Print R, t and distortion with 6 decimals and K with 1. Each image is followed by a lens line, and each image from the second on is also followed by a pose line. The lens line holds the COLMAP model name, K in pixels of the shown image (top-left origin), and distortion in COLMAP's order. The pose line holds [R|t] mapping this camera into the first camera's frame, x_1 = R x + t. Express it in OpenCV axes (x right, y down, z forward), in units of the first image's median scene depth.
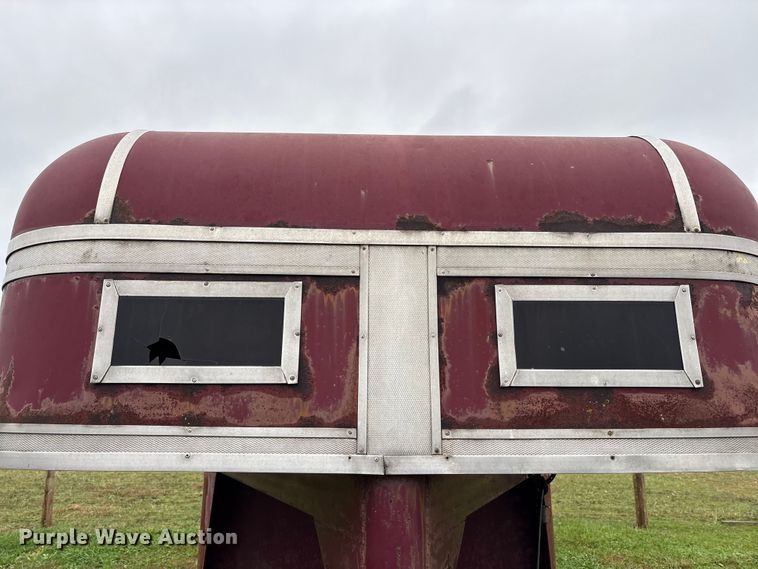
lens RADIAL K [[570.9, 0, 376.9], [0, 570.9, 283.7], [0, 0, 1]] dist [0.039499, -0.039445]
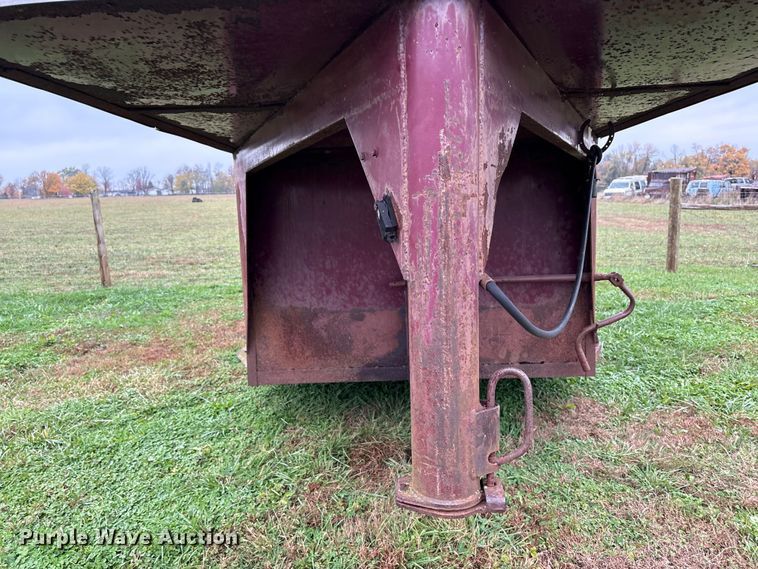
lens RADIAL K [[568.6, 0, 379.0], [0, 568.6, 284.5], [0, 0, 1]] dist [0.069850, -0.085561]
pose [[0.997916, -0.031118, -0.056519, -0.019655], [0.049450, 0.931560, 0.360209, 0.392285], [0.041442, -0.362253, 0.931158, 0.122460]]
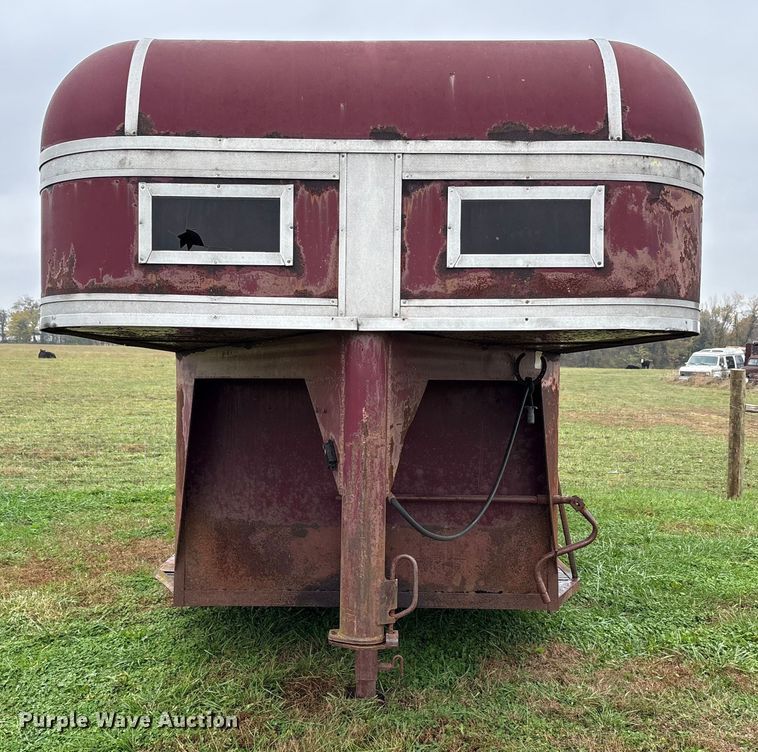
lens RADIAL K [[906.5, 0, 347.2], [0, 906.5, 397.1], [0, 0, 1]] dist [0.199605, -0.648604]
pose [[0.999397, 0.005836, -0.034240, 0.058550], [0.003090, 0.966940, 0.254986, -0.065251], [0.034596, -0.254938, 0.966338, -1.067463]]
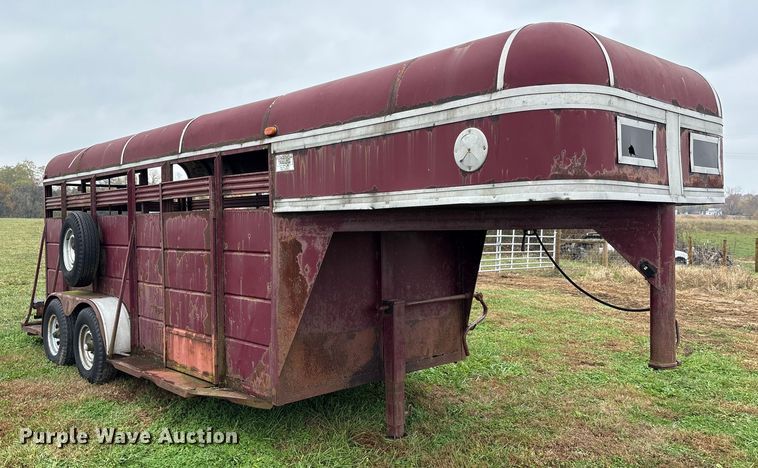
lens RADIAL K [[625.6, 0, 393.7], [0, 625.6, 233.6], [0, 0, 1]] dist [0.093606, -0.213469]
pose [[0.741633, -0.023407, 0.670397, -2.688127], [-0.143548, 0.970702, 0.192694, 0.086349], [-0.655267, -0.239143, 0.716545, -0.254444]]
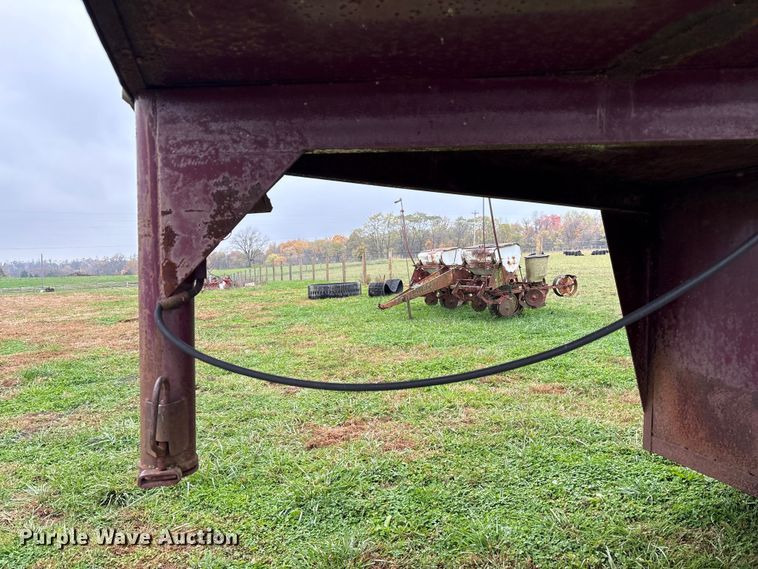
lens RADIAL K [[568.6, 0, 379.0], [0, 568.6, 284.5], [0, 0, 1]] dist [0.069850, -0.085561]
pose [[0.253362, 0.036930, -0.966666, 1.218245], [0.226814, 0.969148, 0.096473, 0.649450], [0.940406, -0.243696, 0.237169, 1.032541]]
